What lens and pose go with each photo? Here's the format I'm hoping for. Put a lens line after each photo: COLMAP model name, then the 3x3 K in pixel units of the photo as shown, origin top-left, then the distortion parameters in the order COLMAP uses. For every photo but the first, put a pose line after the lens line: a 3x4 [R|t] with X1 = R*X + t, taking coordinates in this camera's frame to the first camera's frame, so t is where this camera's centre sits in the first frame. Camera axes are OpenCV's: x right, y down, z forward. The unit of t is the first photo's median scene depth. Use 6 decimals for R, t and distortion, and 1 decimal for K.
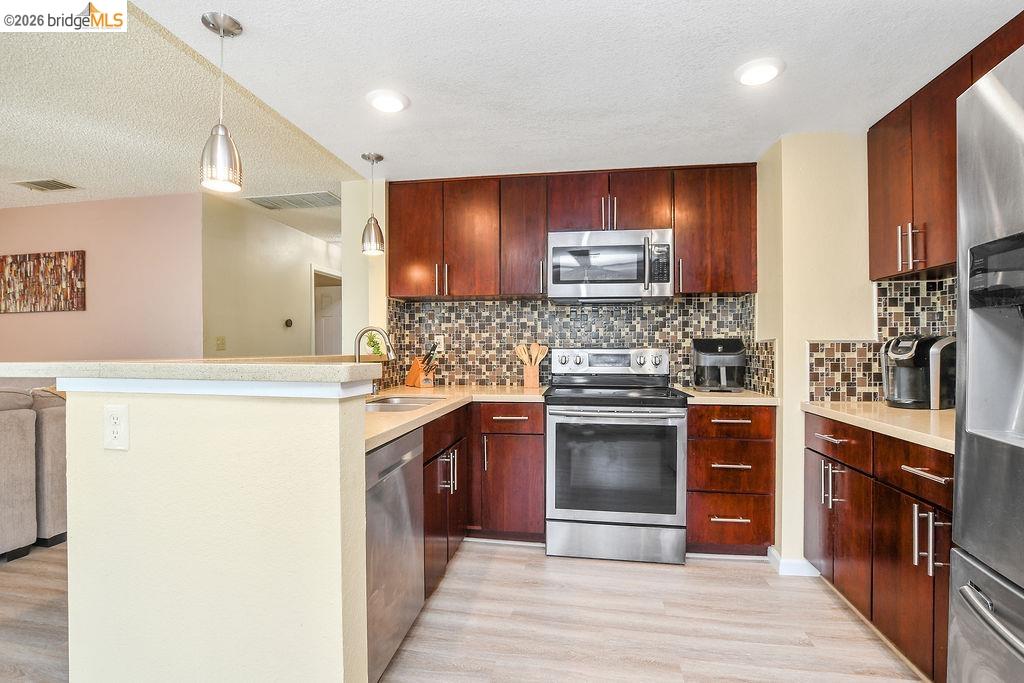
lens RADIAL K [[482.3, 0, 504.6], [0, 482.3, 348.1], [0, 0, 1]] dist [-0.030124, 0.003473]
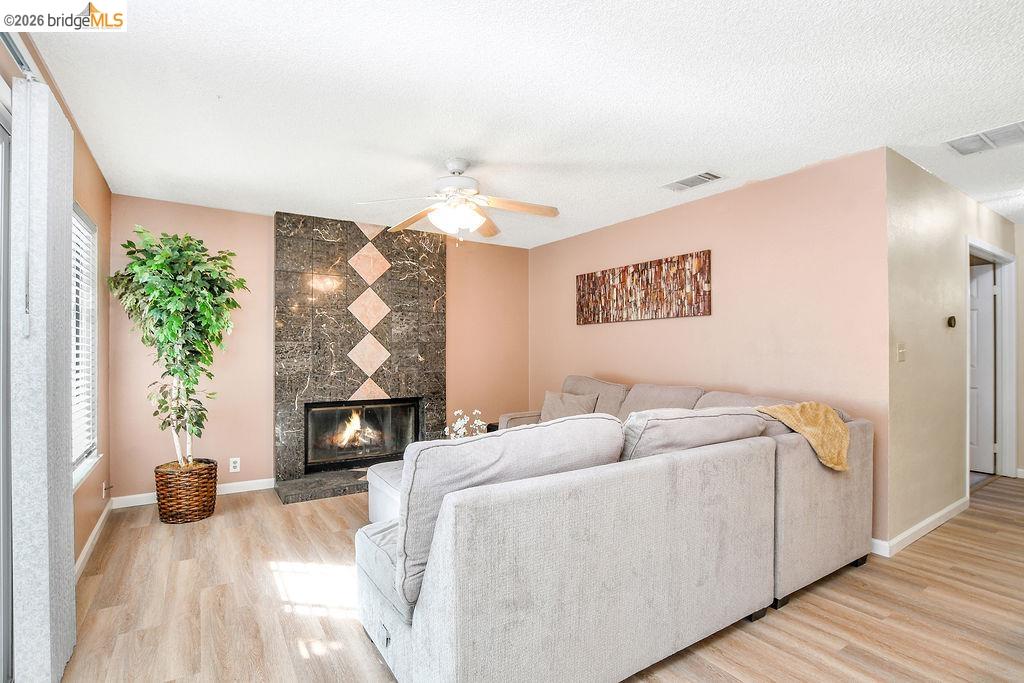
lens RADIAL K [[482.3, 0, 504.6], [0, 482.3, 348.1], [0, 0, 1]] dist [-0.030124, 0.003473]
pose [[0.681078, 0.002744, -0.732206, -0.595822], [-0.003753, 0.999993, 0.000257, -0.017657], [0.732201, 0.002573, 0.681083, 0.089509]]
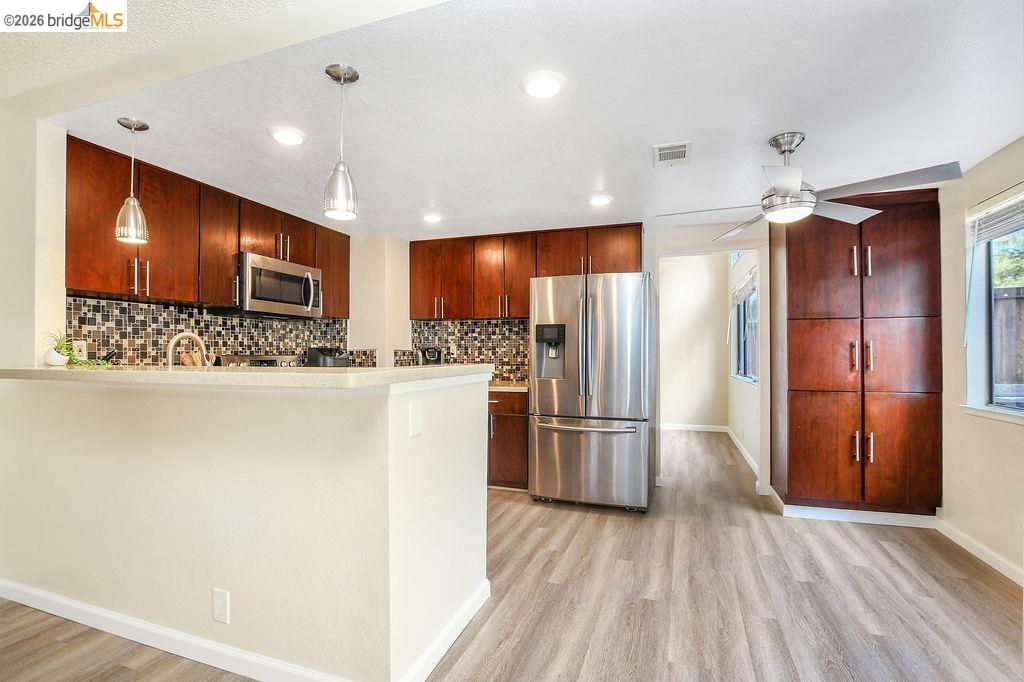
lens RADIAL K [[482.3, 0, 504.6], [0, 482.3, 347.6], [0, 0, 1]] dist [-0.030124, 0.003473]
pose [[0.166534, 0.006973, 0.986011, -0.833898], [0.004429, 0.999960, -0.007820, -0.006580], [-0.986026, 0.005669, 0.166496, 0.209589]]
